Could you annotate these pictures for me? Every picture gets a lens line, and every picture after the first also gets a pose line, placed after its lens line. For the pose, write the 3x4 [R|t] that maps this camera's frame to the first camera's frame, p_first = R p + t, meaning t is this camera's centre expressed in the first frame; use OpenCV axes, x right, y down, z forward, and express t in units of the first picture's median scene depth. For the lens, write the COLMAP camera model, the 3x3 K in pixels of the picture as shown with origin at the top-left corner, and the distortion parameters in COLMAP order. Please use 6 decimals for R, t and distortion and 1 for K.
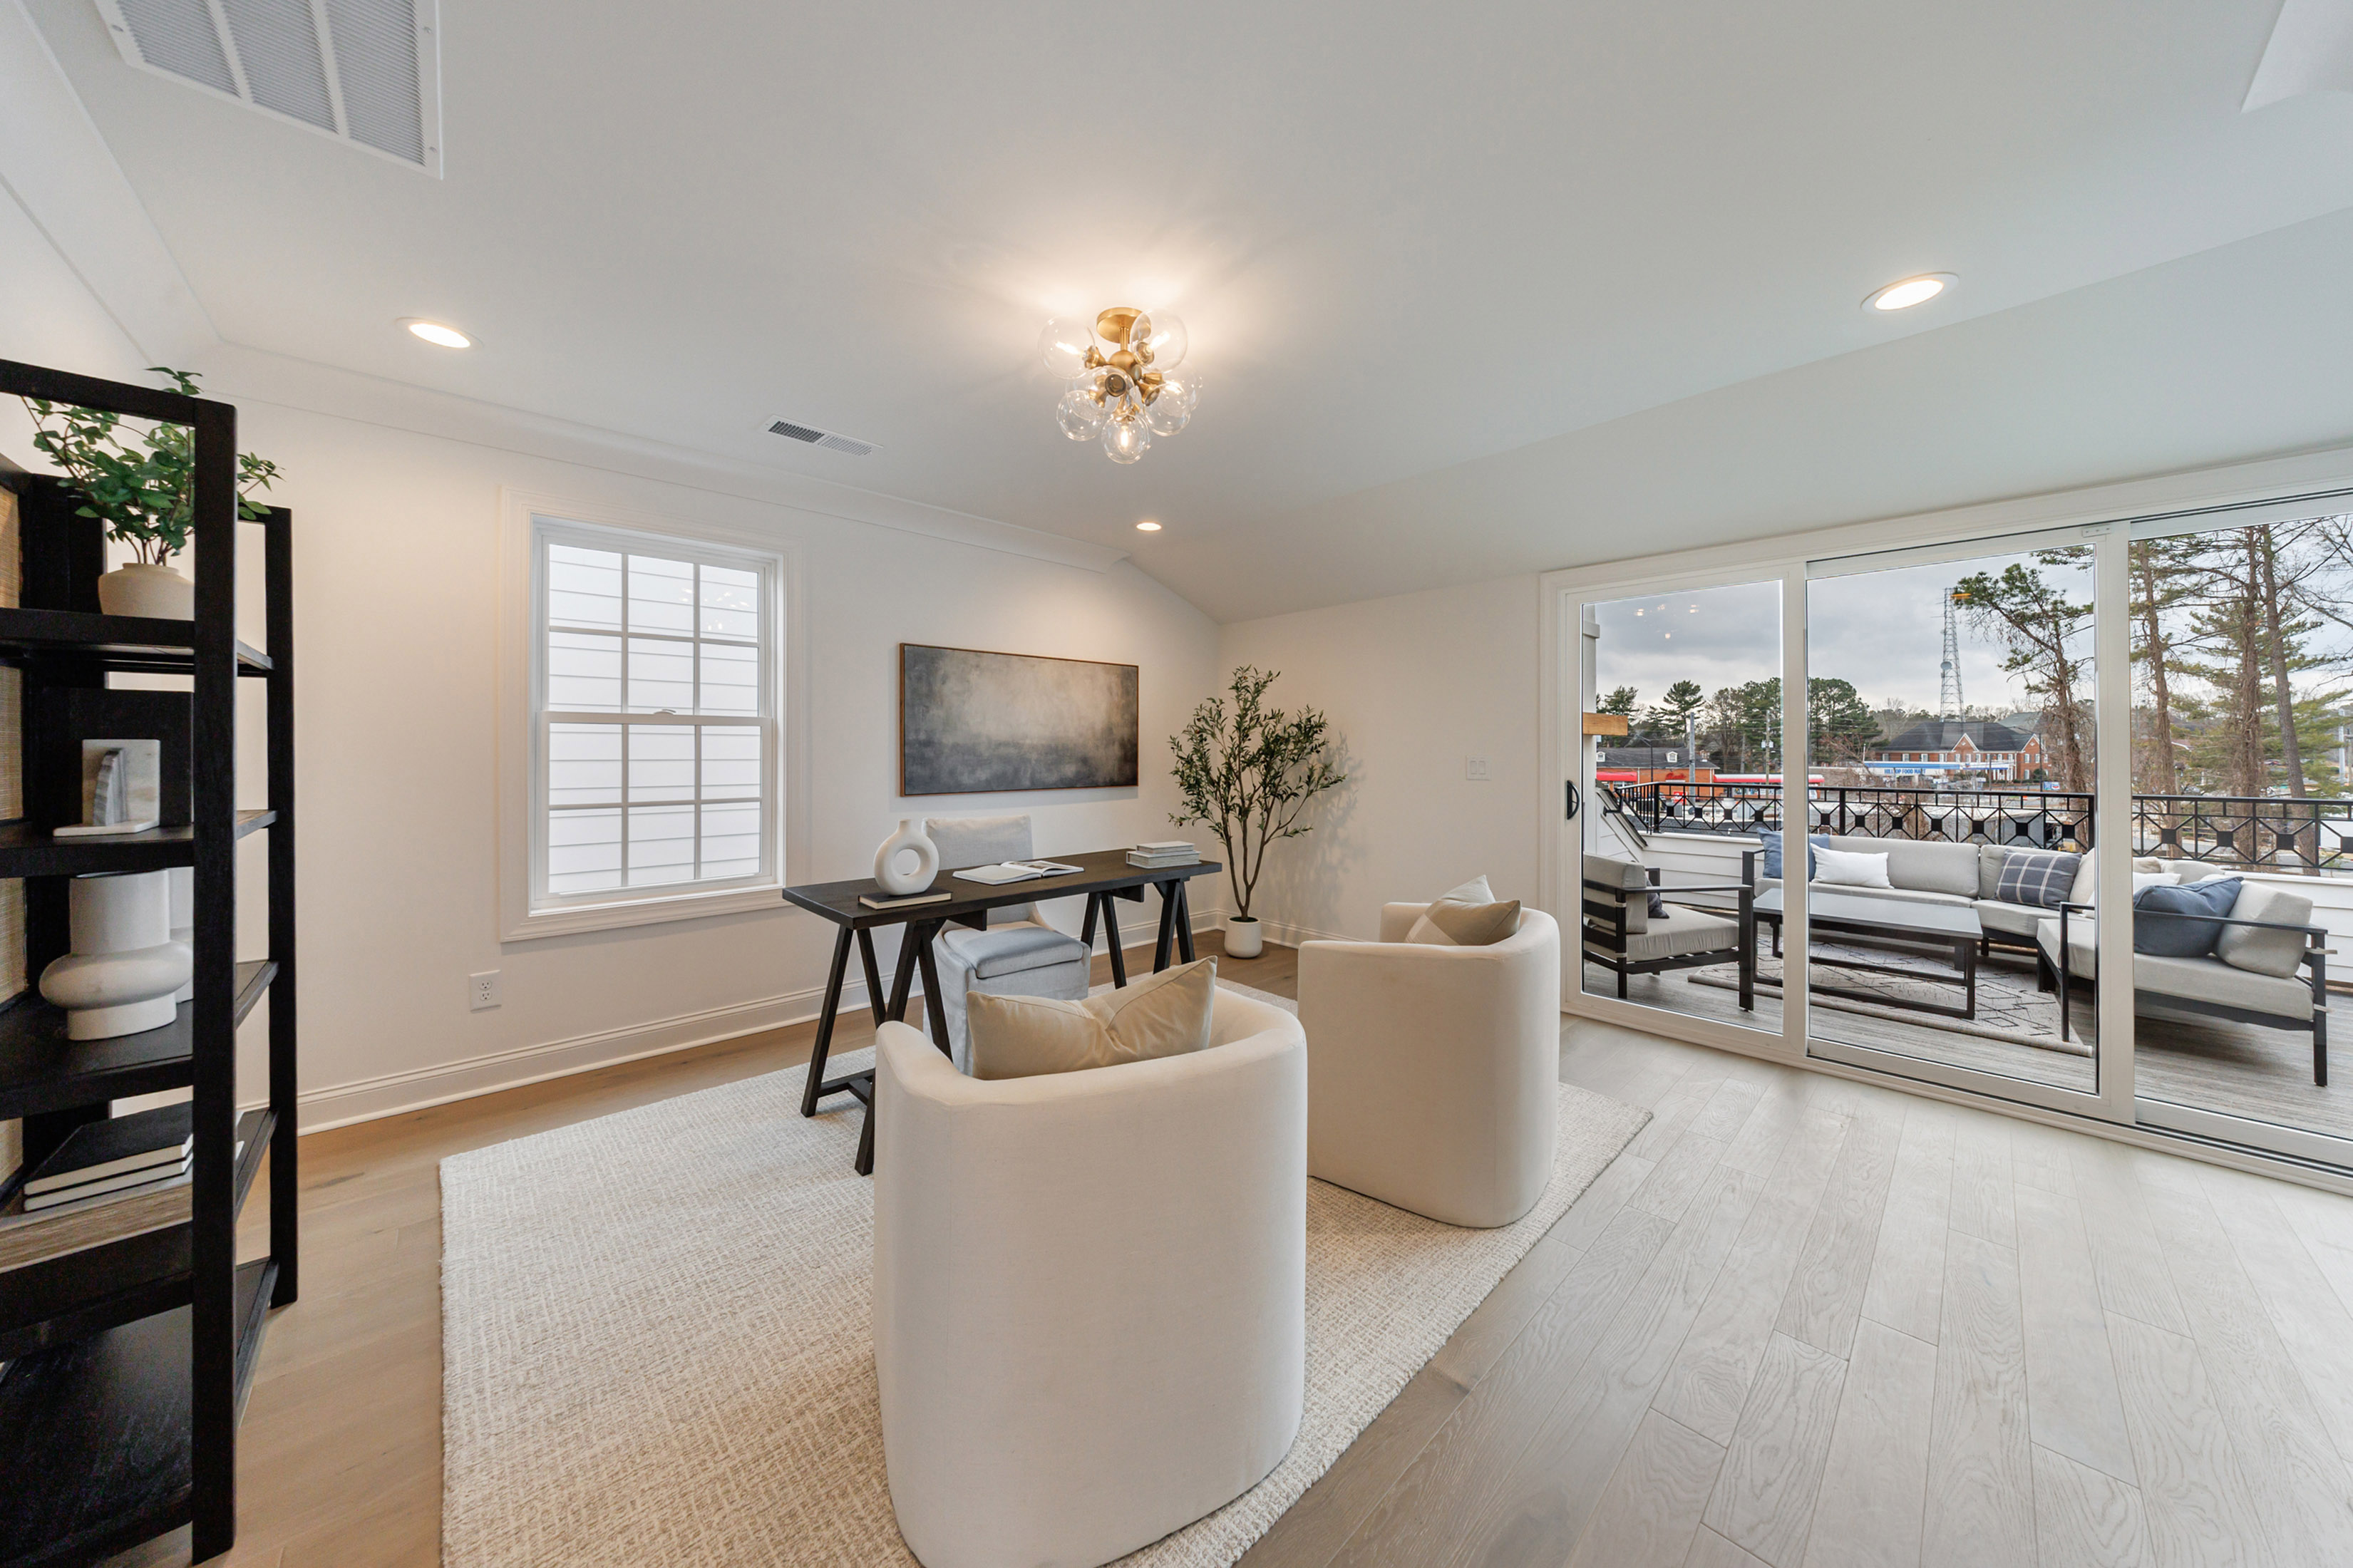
lens RADIAL K [[766.4, 0, 1190.4], [0, 766.4, 749.9], [0, 0, 1]] dist [-0.002519, 0.000227]
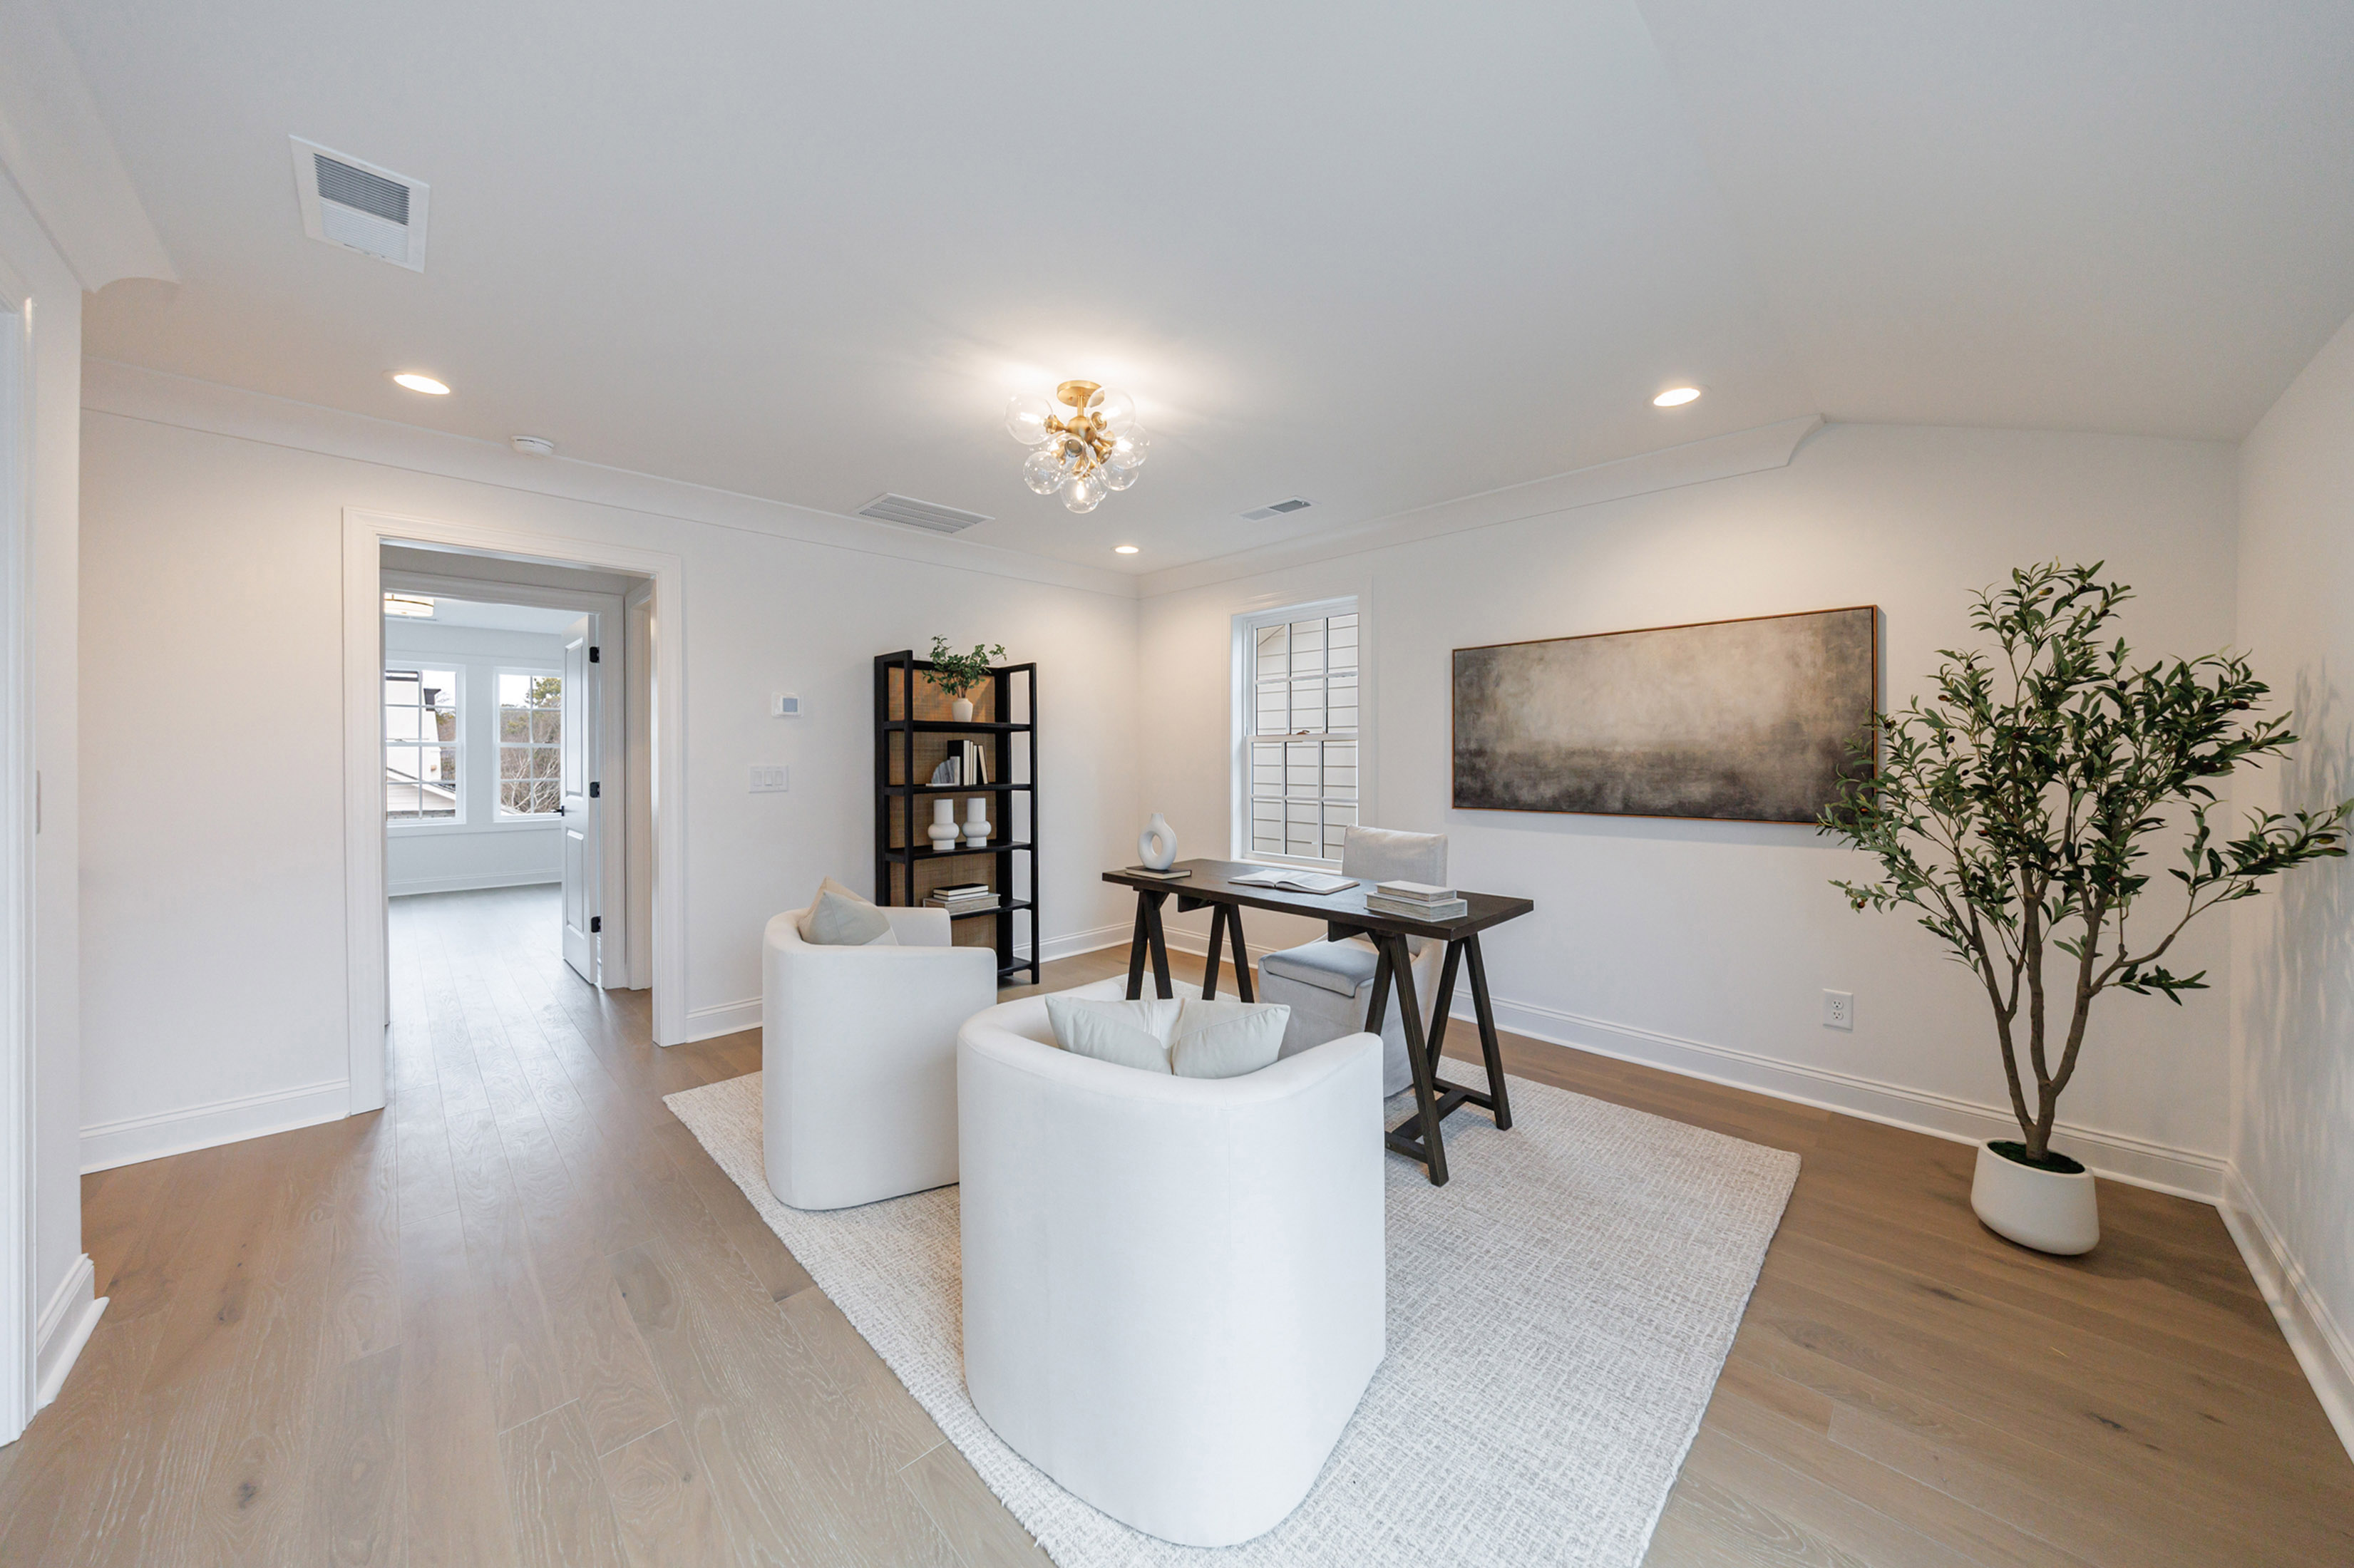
lens RADIAL K [[809.0, 0, 1176.7], [0, 809.0, 768.4], [0, 0, 1]] dist [-0.000216, -0.001486]
pose [[-0.002225, 0.003934, -0.999990, 0.581380], [-0.006335, 0.999972, 0.003948, 0.007605], [0.999977, 0.006344, -0.002200, 0.586646]]
